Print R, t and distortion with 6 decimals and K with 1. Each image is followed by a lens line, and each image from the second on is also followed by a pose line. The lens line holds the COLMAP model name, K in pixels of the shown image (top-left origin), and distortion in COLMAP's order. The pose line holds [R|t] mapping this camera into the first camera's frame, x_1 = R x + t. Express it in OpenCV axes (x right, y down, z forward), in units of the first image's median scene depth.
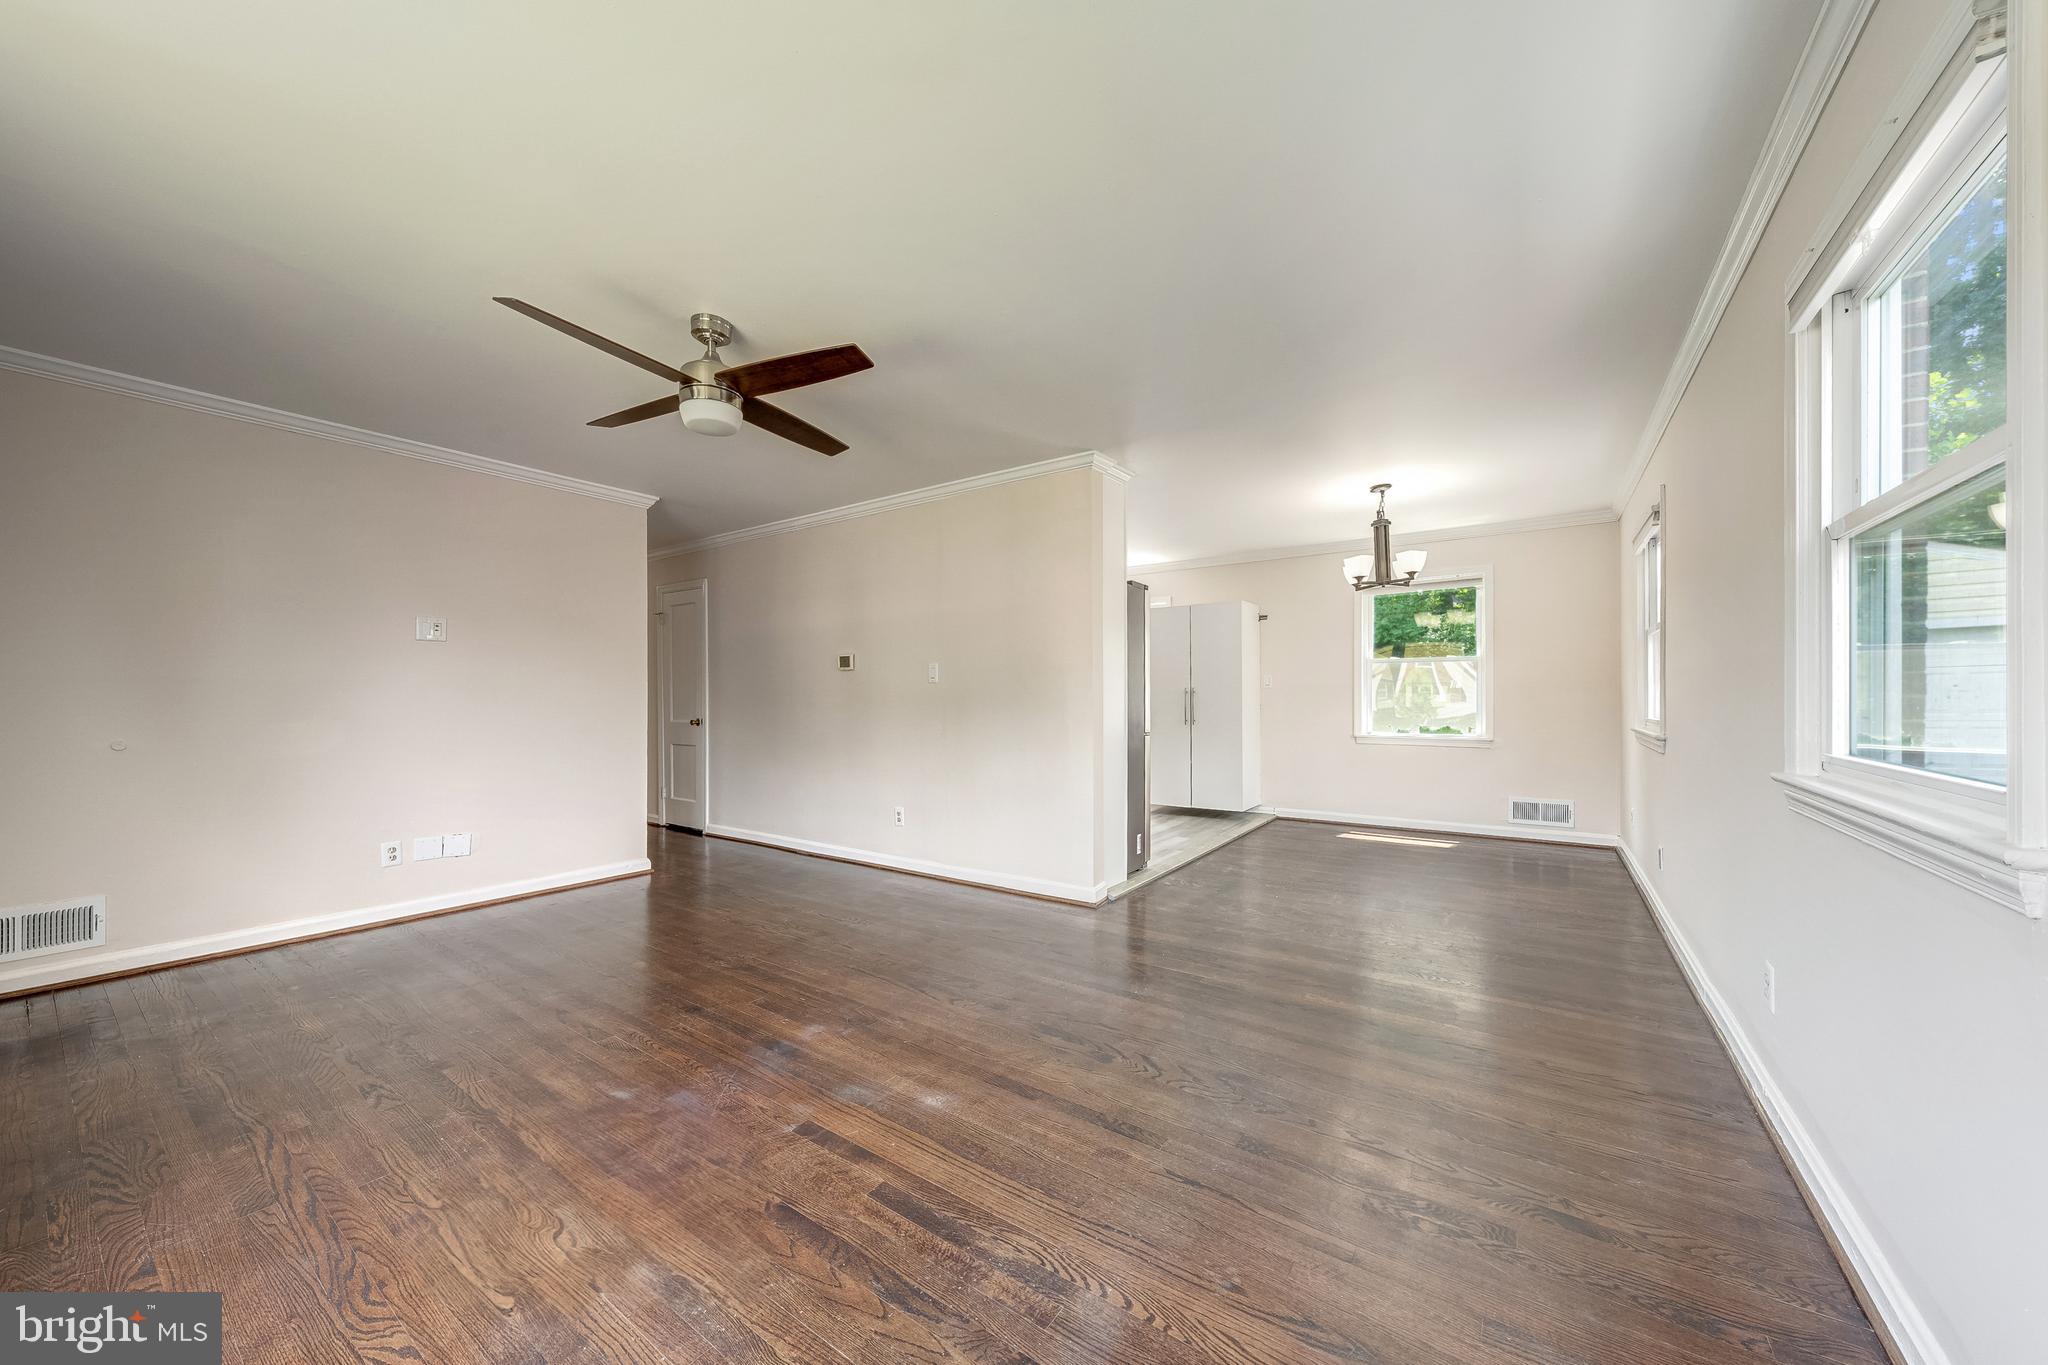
lens RADIAL K [[719.1, 0, 1039.0], [0, 719.1, 690.9], [0, 0, 1]] dist [-0.007389, 0.000013]
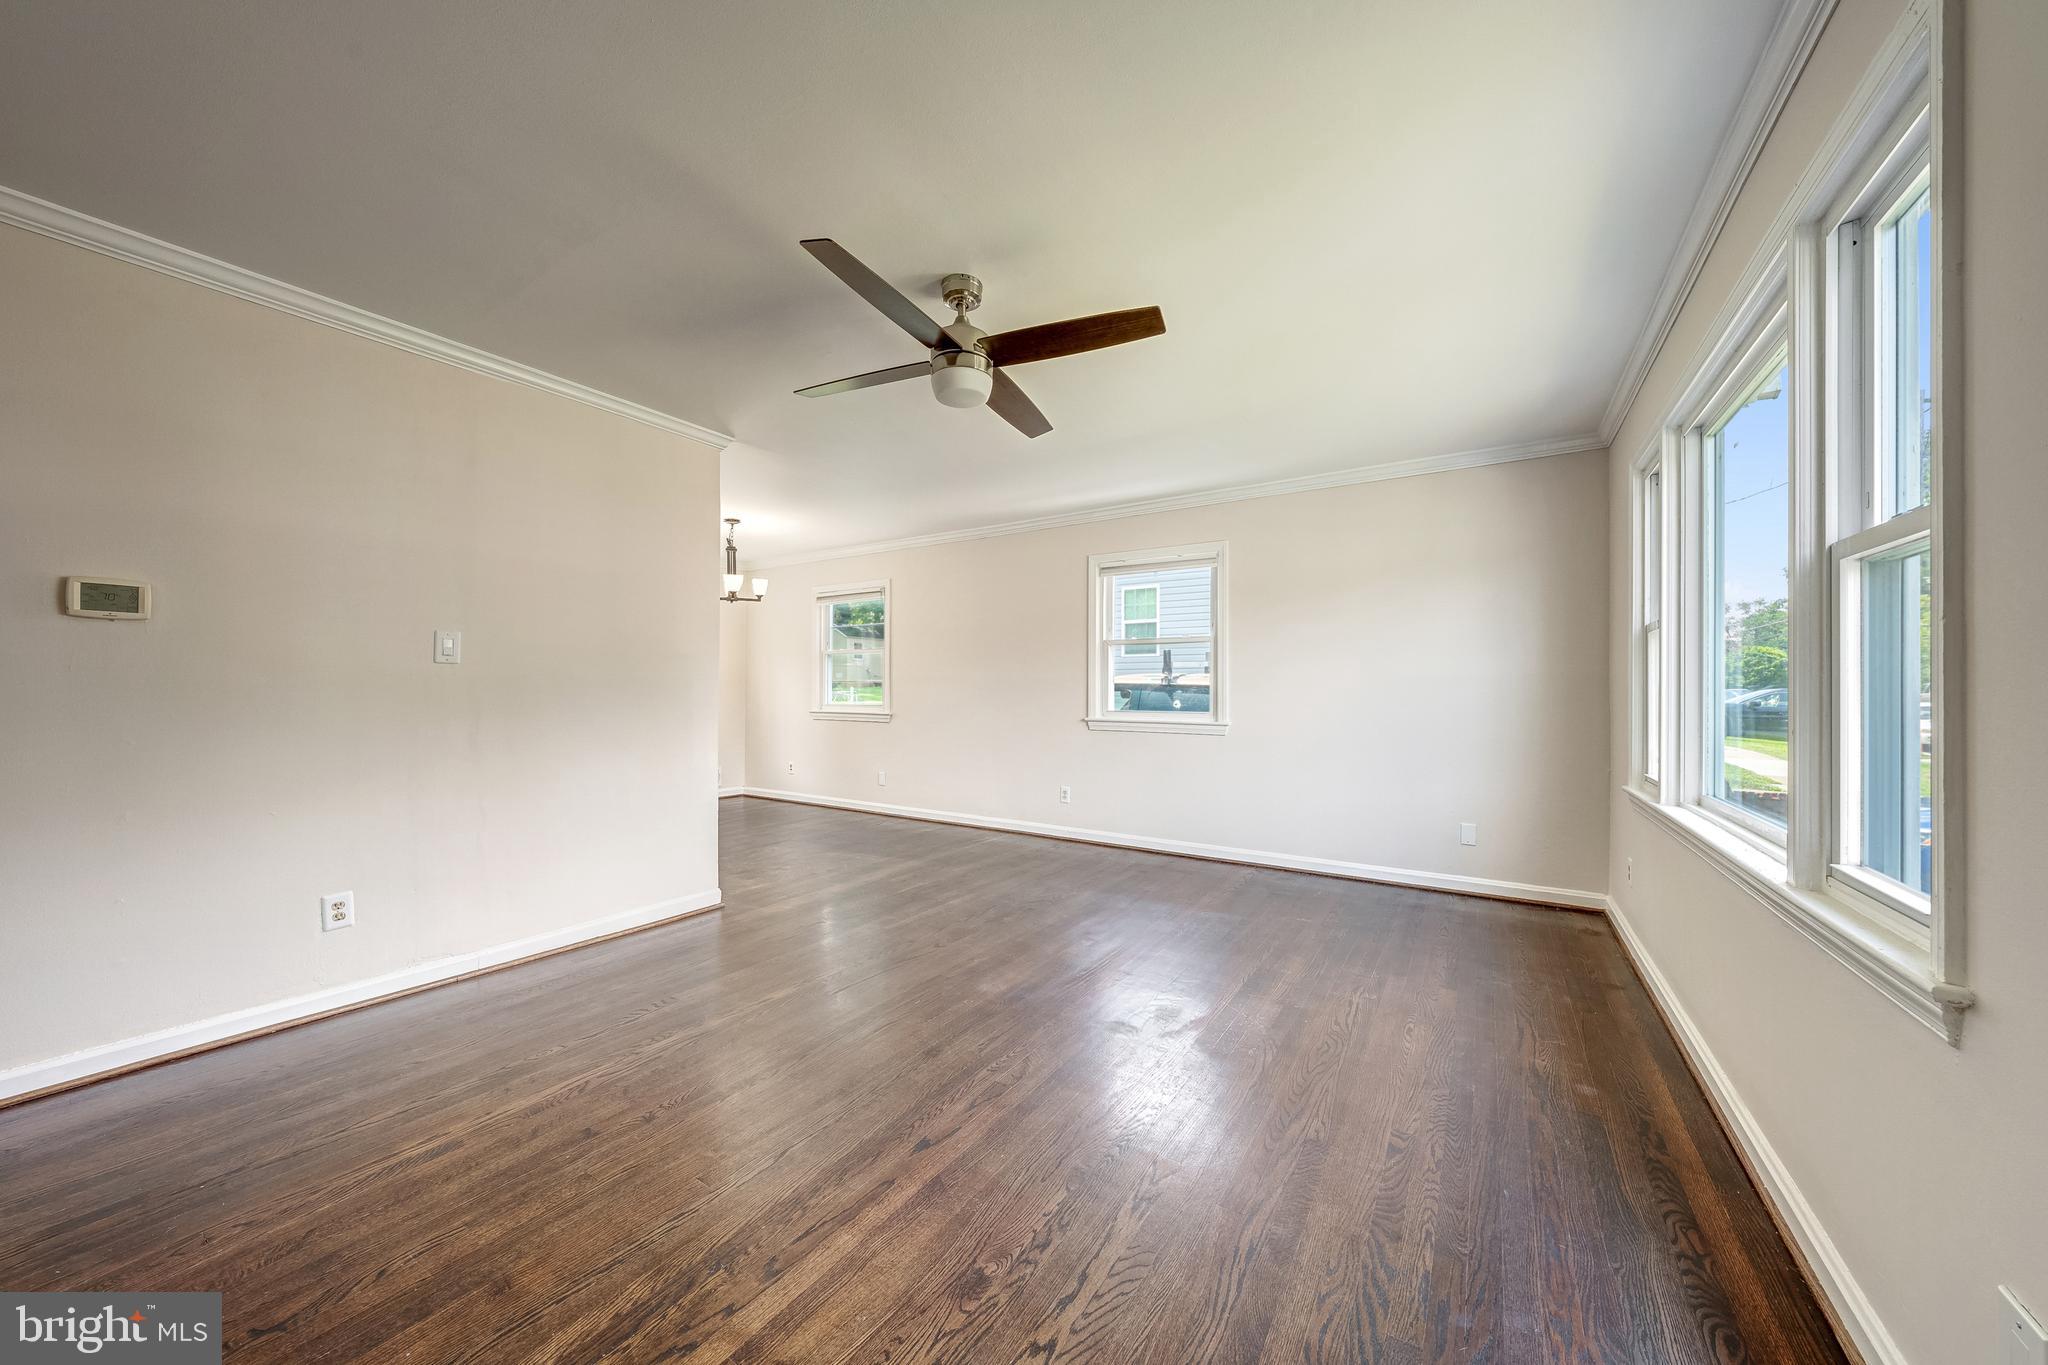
lens RADIAL K [[719.1, 0, 1039.0], [0, 719.1, 690.9], [0, 0, 1]] dist [-0.007389, 0.000013]
pose [[-0.045291, 0.004139, 0.998965, -0.951505], [-0.014108, 0.999889, -0.004783, 0.008819], [-0.998874, -0.014310, -0.045227, 0.645106]]
